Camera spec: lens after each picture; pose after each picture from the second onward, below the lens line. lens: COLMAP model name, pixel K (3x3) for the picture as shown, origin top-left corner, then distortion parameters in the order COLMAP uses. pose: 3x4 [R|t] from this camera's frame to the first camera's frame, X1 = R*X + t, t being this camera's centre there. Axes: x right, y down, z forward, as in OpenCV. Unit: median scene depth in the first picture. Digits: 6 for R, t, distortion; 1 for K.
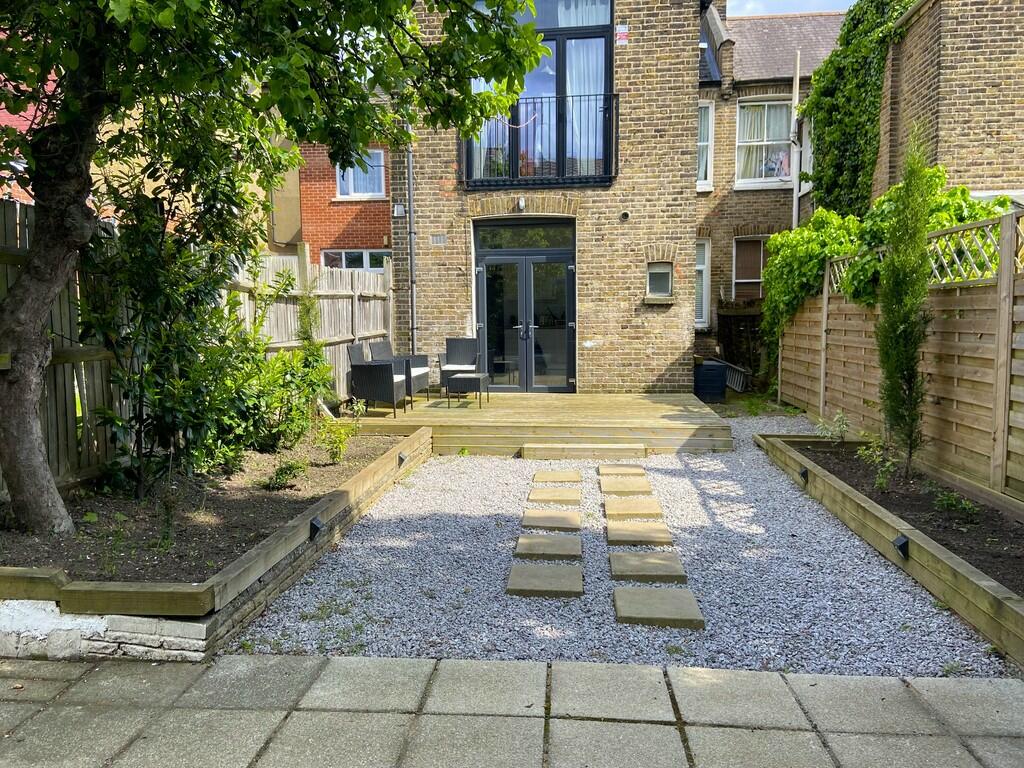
lens RADIAL K [[777.7, 0, 504.9], [0, 777.7, 379.5], [0, 0, 1]] dist [0.103682, -0.121810]
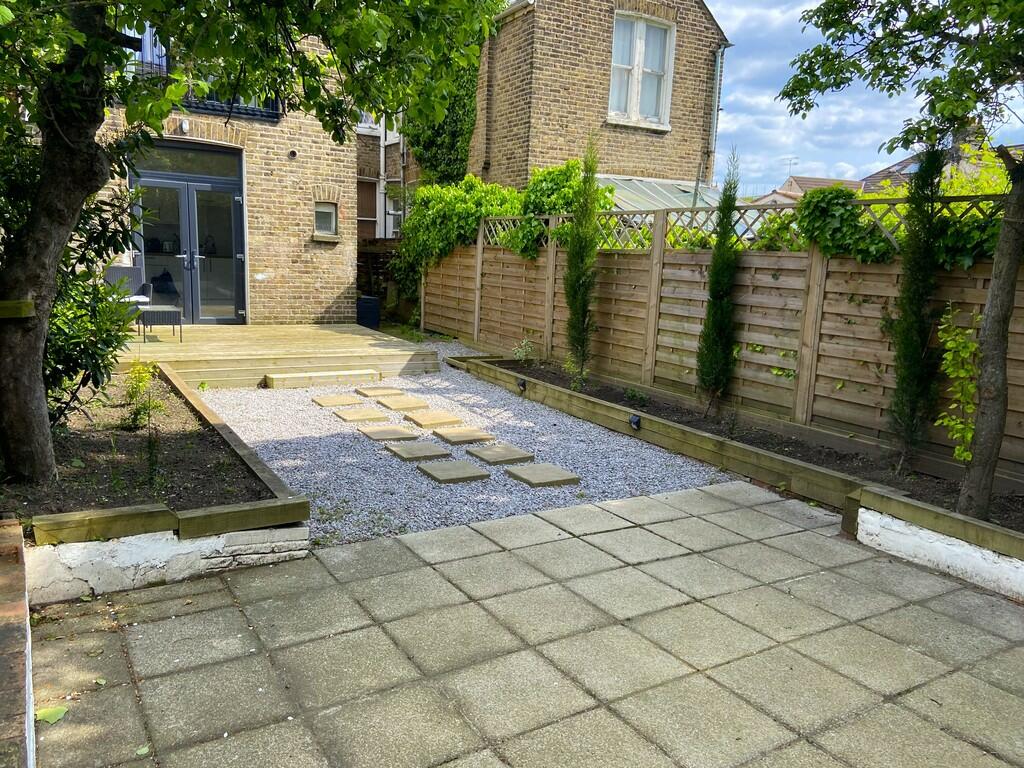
lens RADIAL K [[777.7, 0, 505.2], [0, 777.7, 387.6], [0, 0, 1]] dist [0.103682, -0.121810]
pose [[0.805124, -0.061467, 0.589912, -0.384052], [-0.001997, 0.994329, 0.106331, -0.015888], [-0.593103, -0.086788, 0.800436, -0.060487]]
